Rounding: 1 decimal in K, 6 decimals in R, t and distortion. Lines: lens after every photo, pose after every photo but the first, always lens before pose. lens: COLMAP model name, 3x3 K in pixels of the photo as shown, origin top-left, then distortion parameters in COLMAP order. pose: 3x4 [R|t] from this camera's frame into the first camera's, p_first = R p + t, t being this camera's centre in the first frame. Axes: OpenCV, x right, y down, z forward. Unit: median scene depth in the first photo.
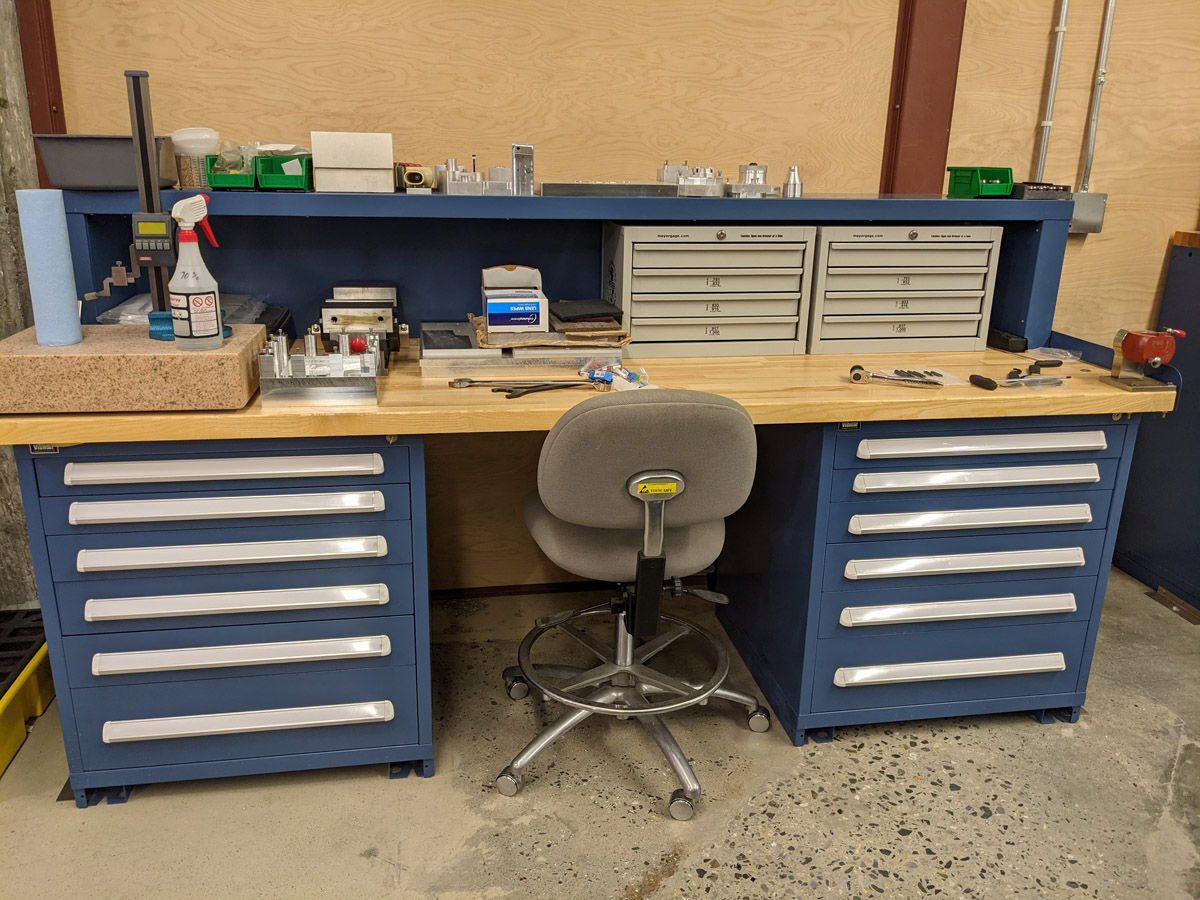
lens RADIAL K [[955.4, 0, 600.0], [0, 955.4, 450.0], [0, 0, 1]] dist [0.049995, -0.079745]
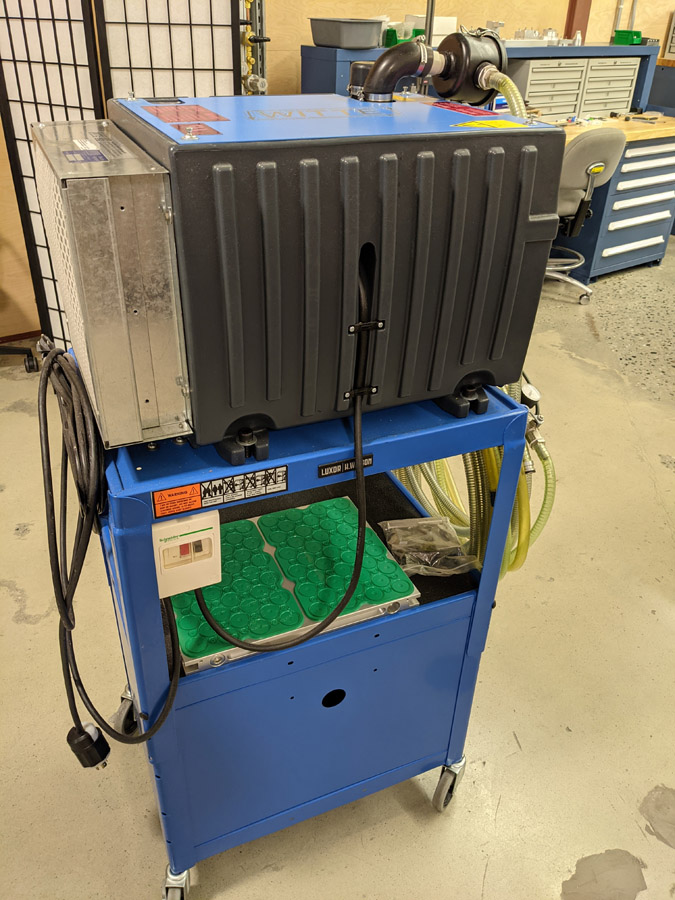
lens RADIAL K [[716.6, 0, 337.5], [0, 716.6, 450.0], [0, 0, 1]] dist [0.049995, -0.079745]
pose [[0.902855, -0.224821, 0.366481, -1.139402], [0.120459, 0.950524, 0.286347, 0.092350], [-0.412726, -0.214384, 0.885267, -0.489510]]
